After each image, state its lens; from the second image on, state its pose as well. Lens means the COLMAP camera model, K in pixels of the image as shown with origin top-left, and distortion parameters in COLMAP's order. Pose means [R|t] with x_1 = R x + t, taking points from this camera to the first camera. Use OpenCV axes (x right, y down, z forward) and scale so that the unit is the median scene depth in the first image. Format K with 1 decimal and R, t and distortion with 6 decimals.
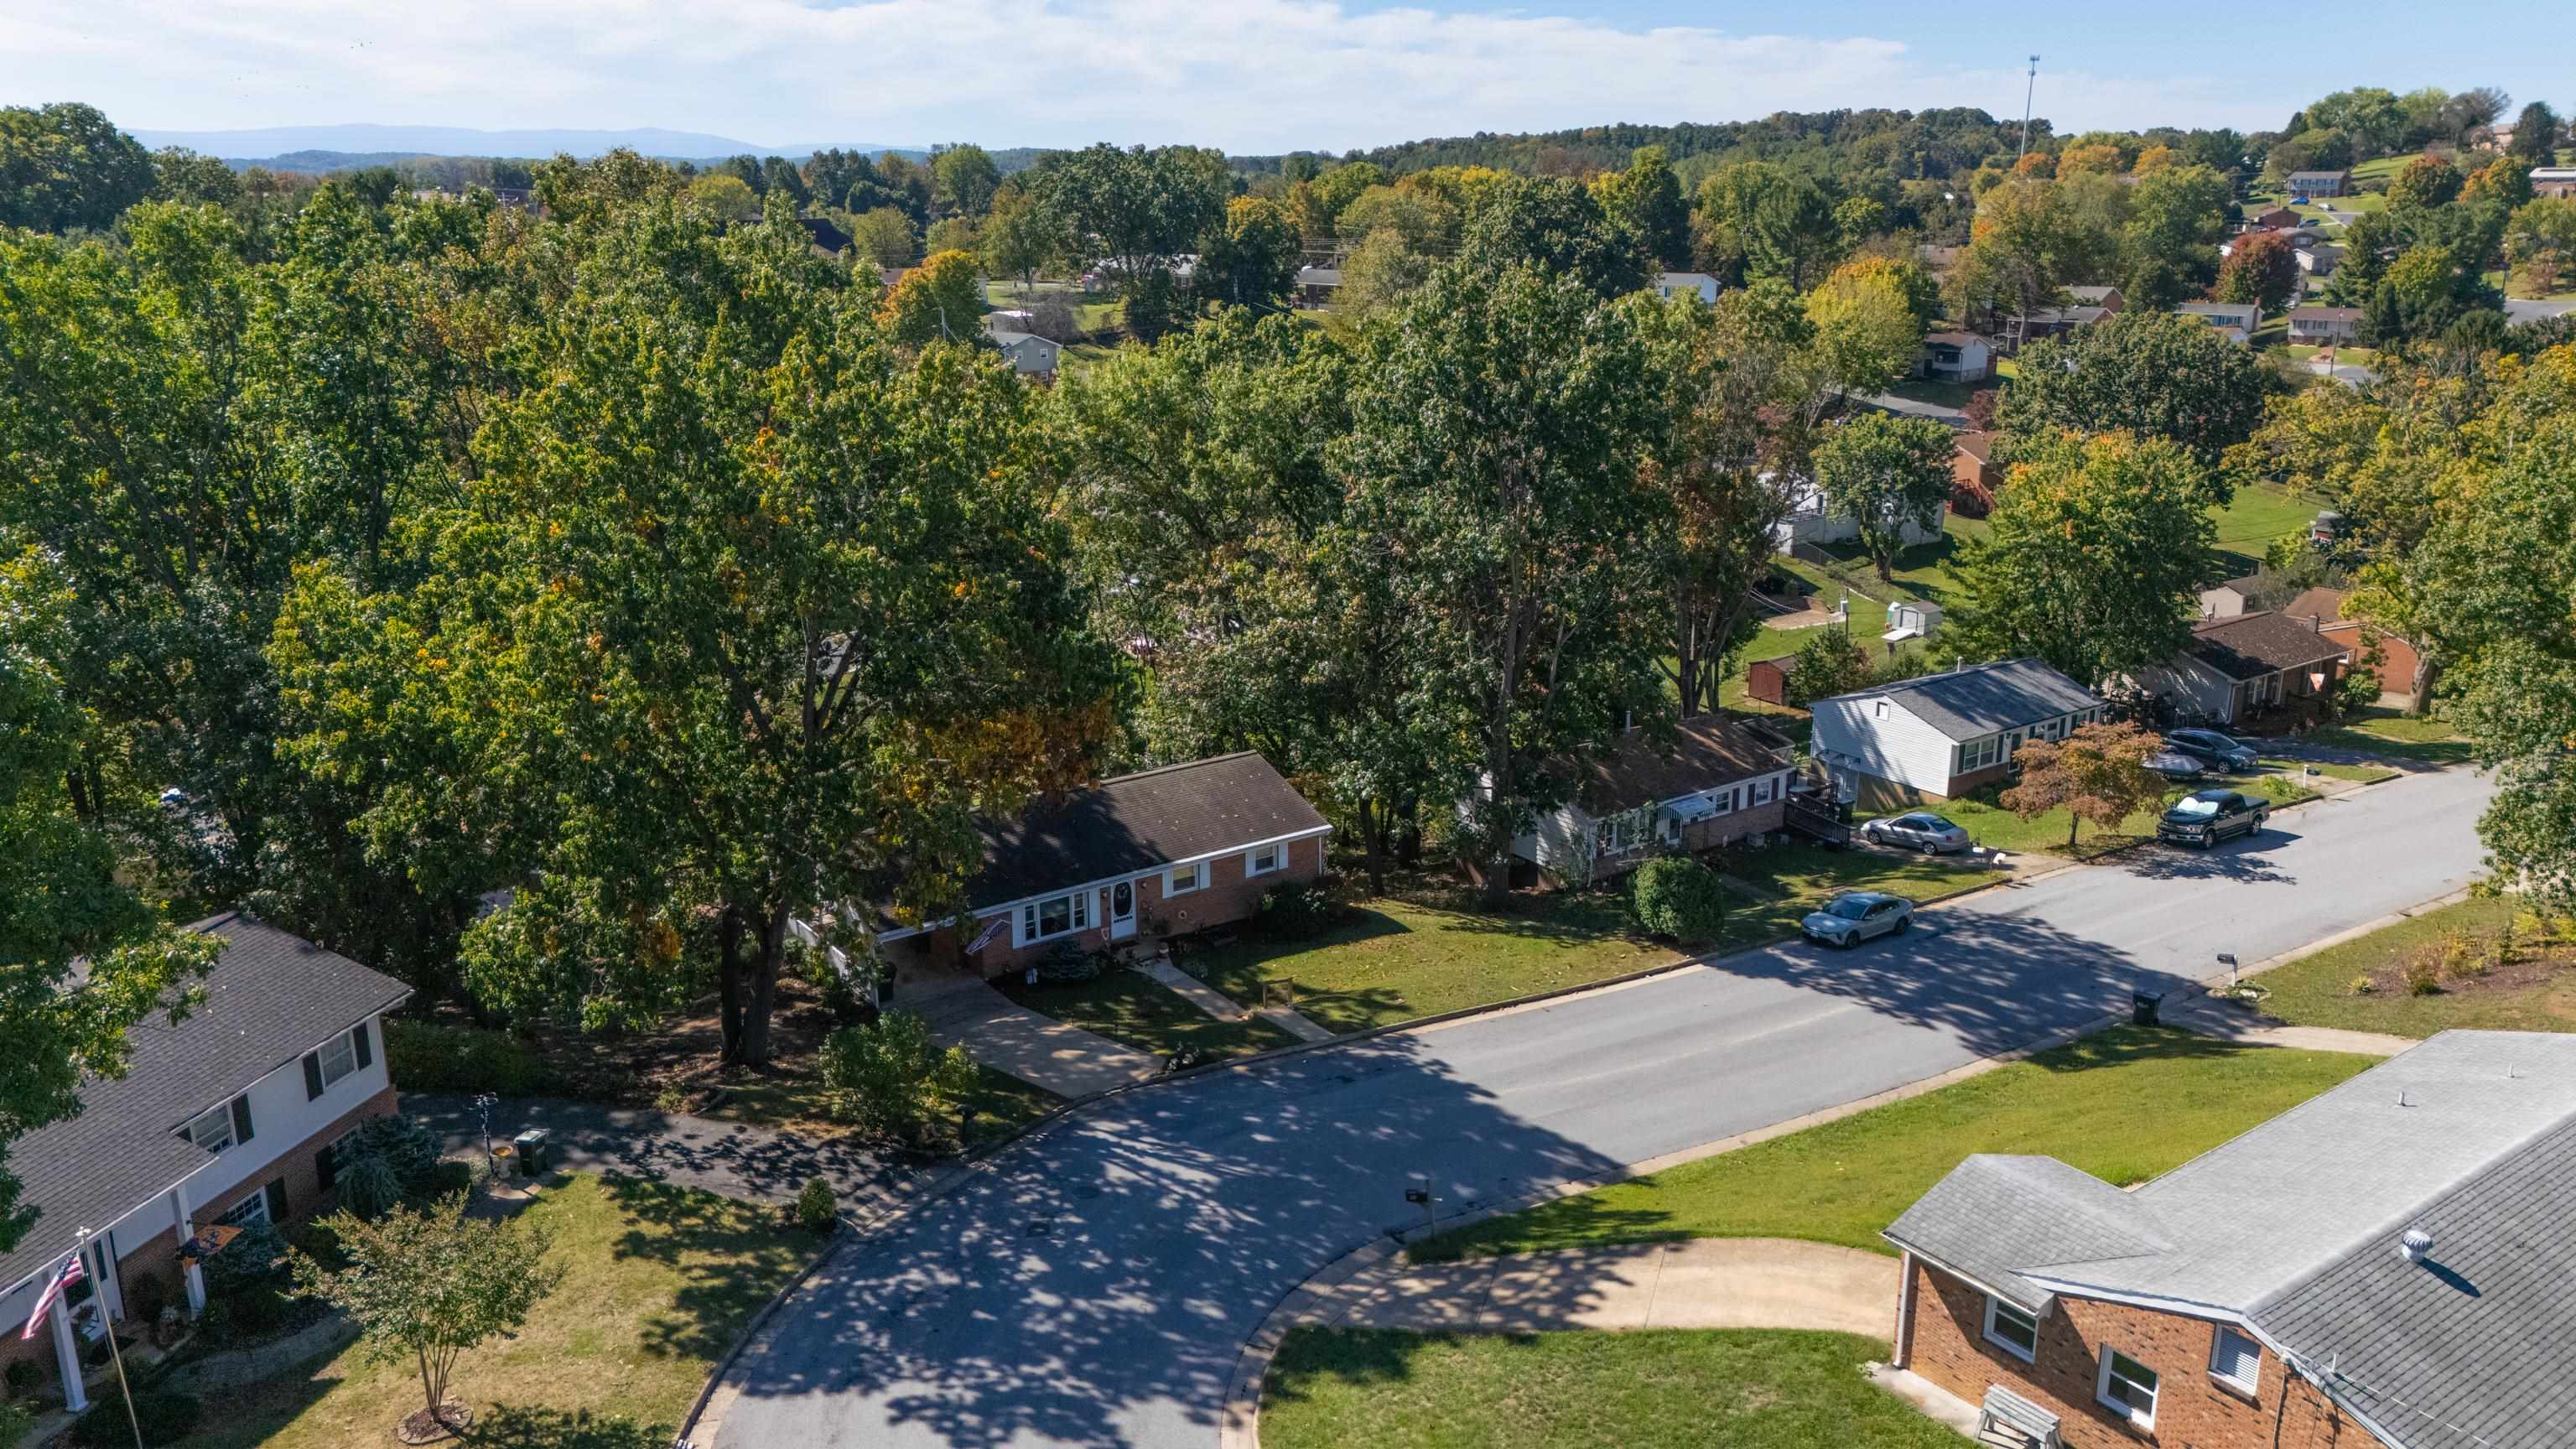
lens RADIAL K [[1898.0, 0, 1298.5], [0, 1898.0, 734.6], [0, 0, 1]] dist [0.051474, -0.031922]
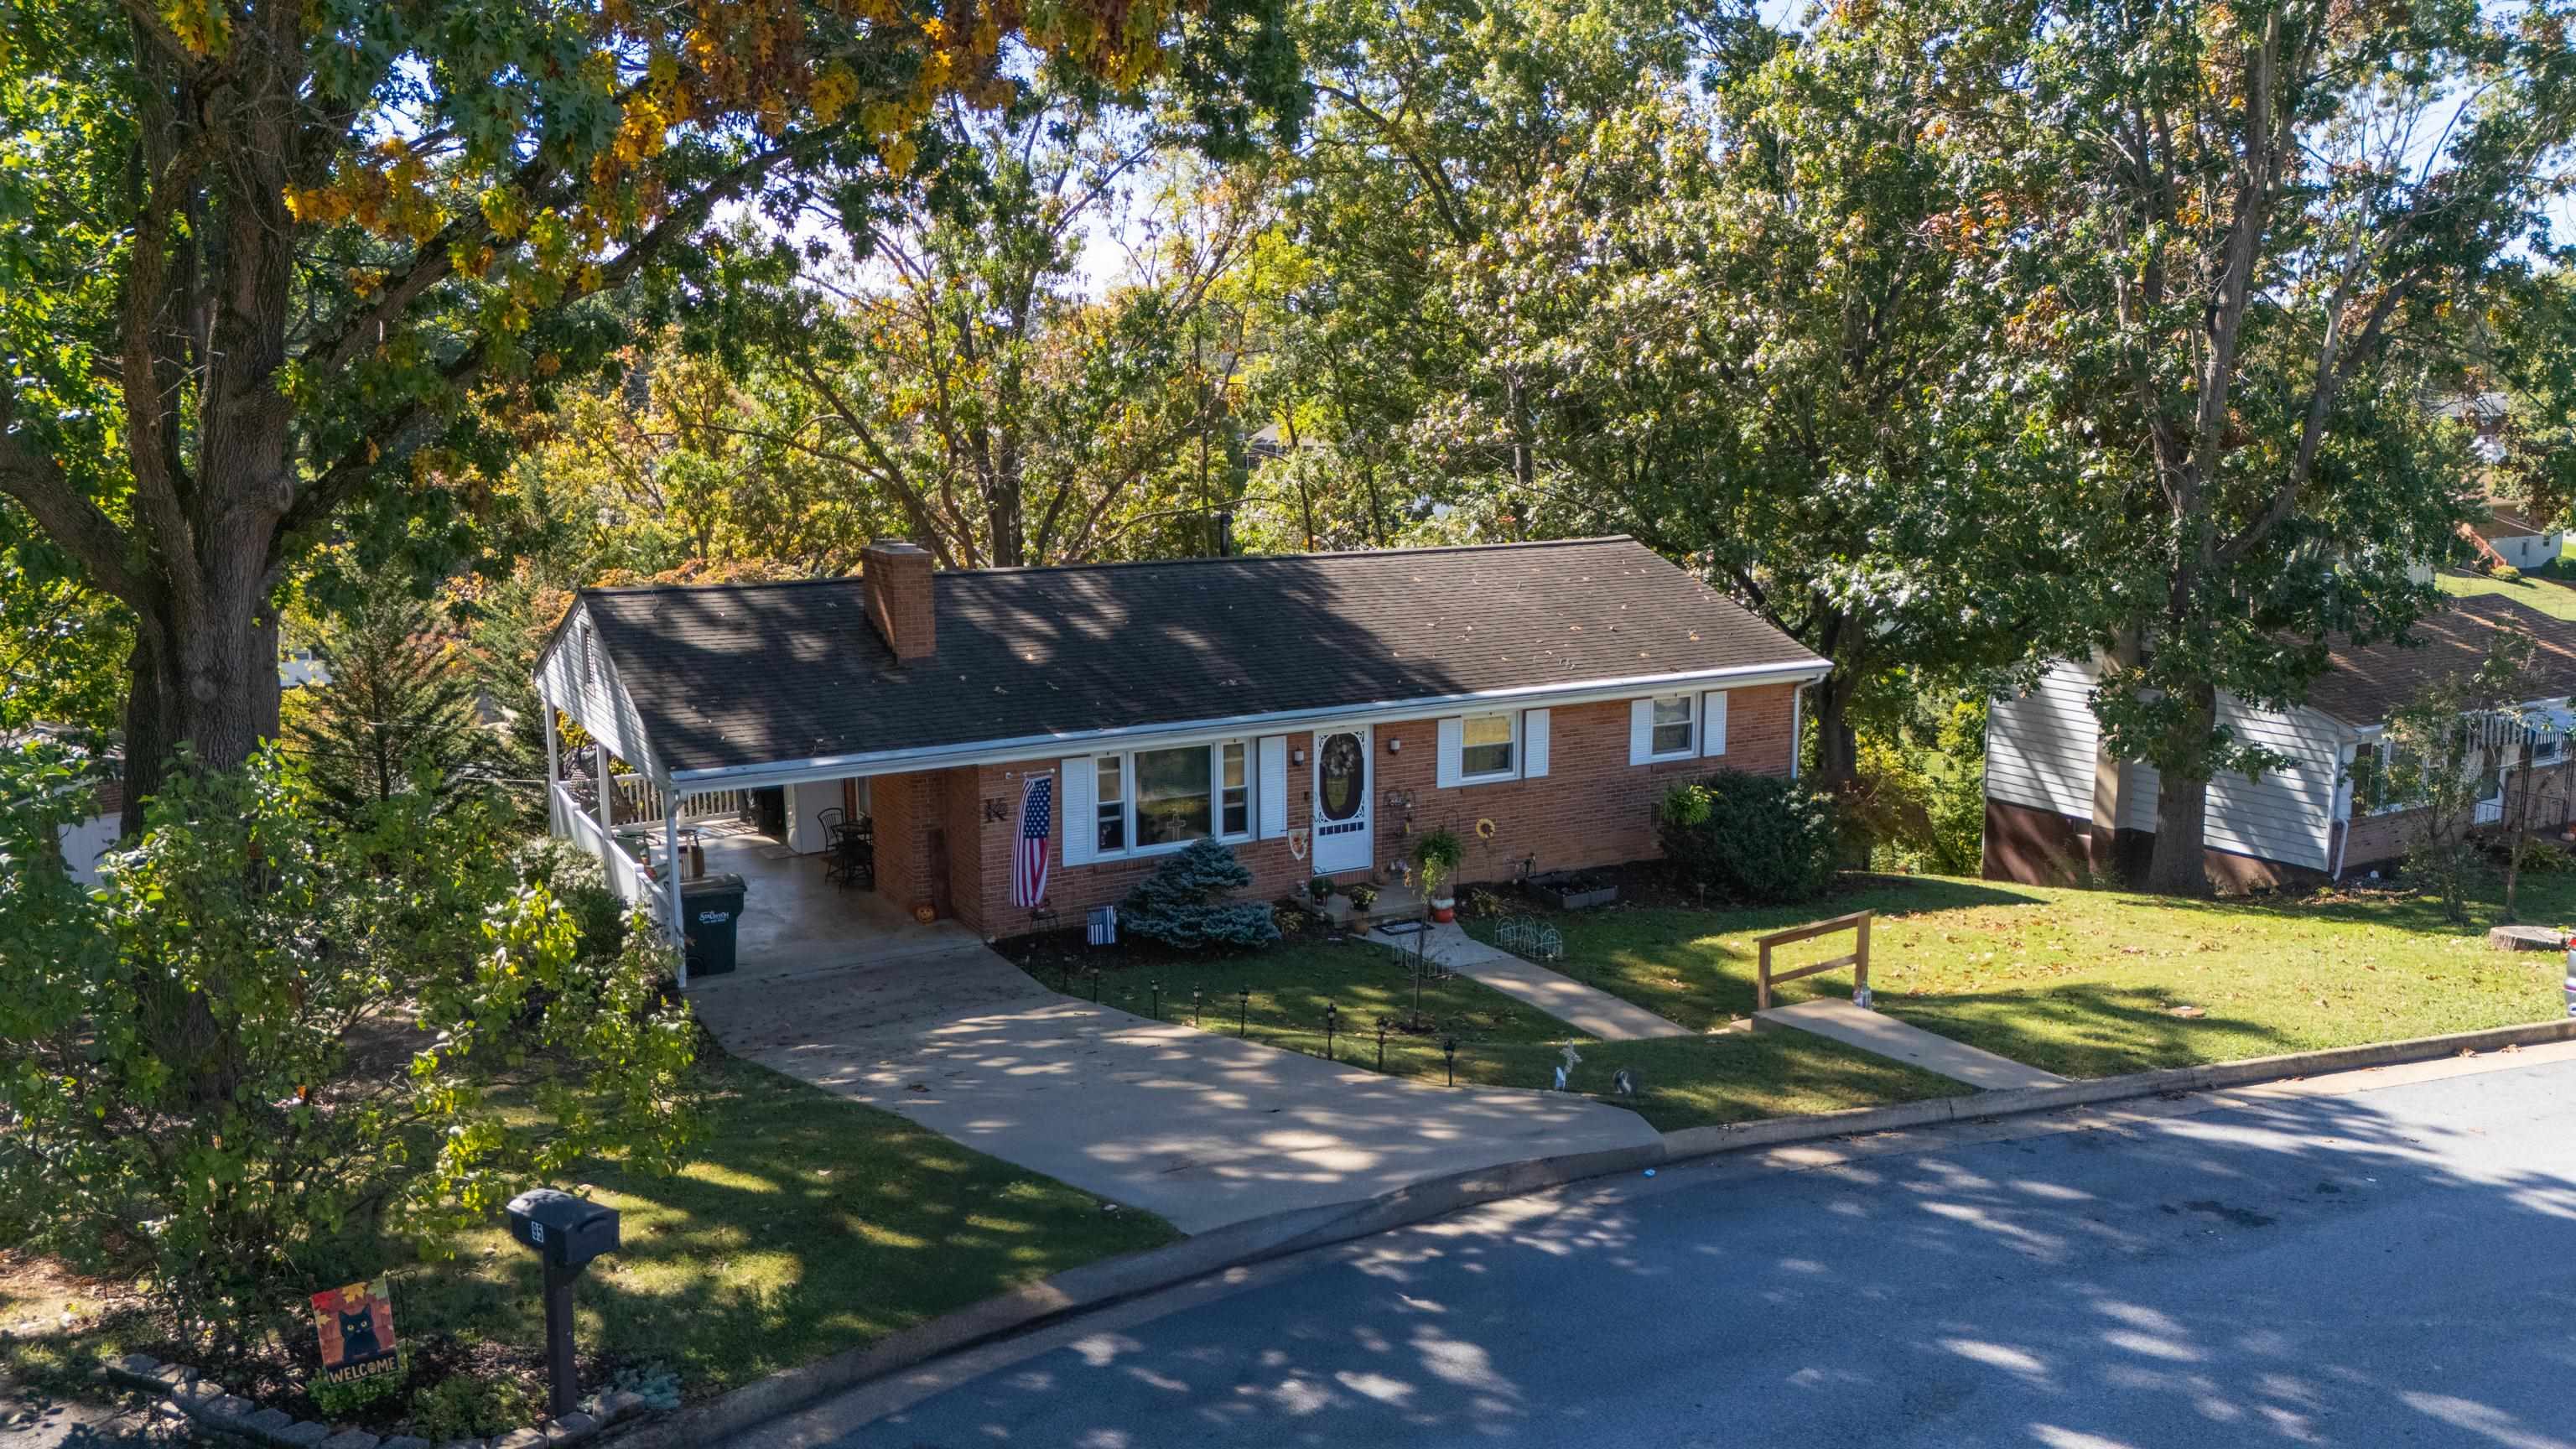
lens RADIAL K [[1898.0, 0, 1278.0], [0, 1898.0, 725.4], [0, 0, 1]] dist [0.051474, -0.031922]
pose [[0.994178, 0.016959, -0.106404, -0.064398], [-0.029200, 0.992986, -0.114567, 0.124230], [0.103715, 0.117007, 0.987701, 0.605239]]
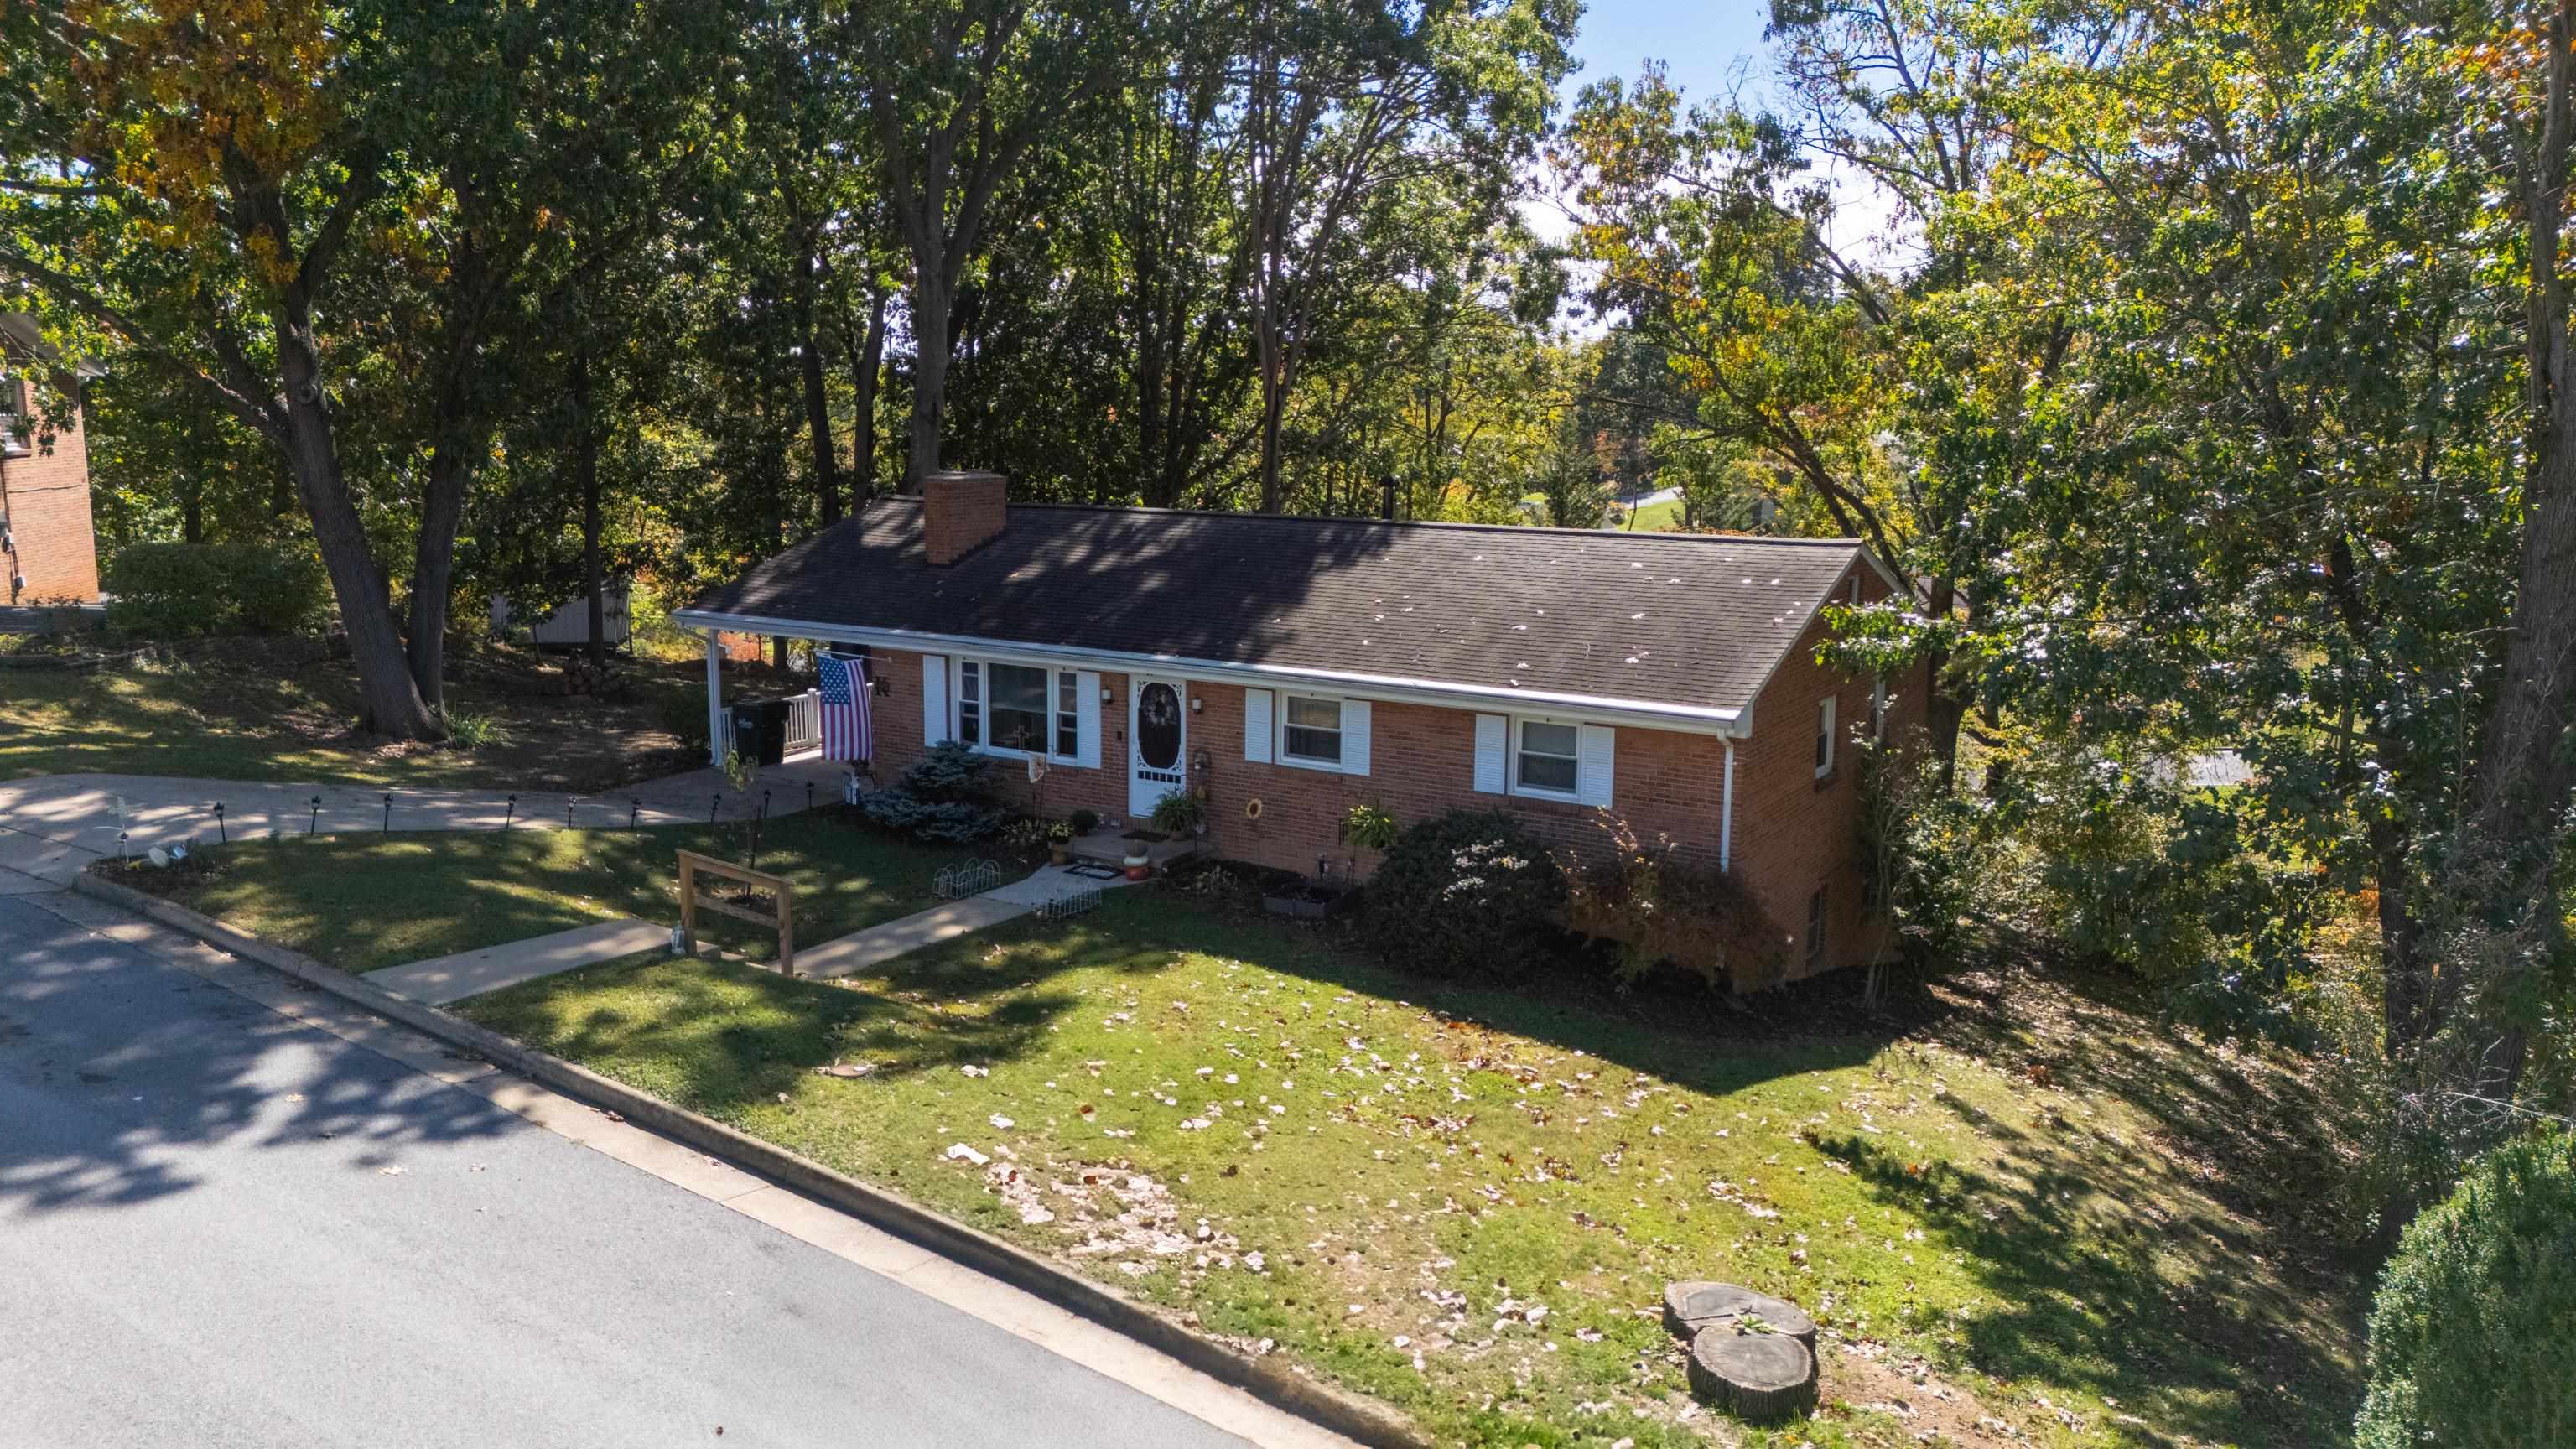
lens RADIAL K [[1898.0, 0, 1301.9], [0, 1898.0, 668.9], [0, 0, 1]] dist [0.051474, -0.031922]
pose [[0.396986, 0.143790, -0.906491, 0.295056], [-0.266207, 0.963236, 0.036209, 0.052496], [0.878371, 0.226939, 0.420669, 0.861384]]
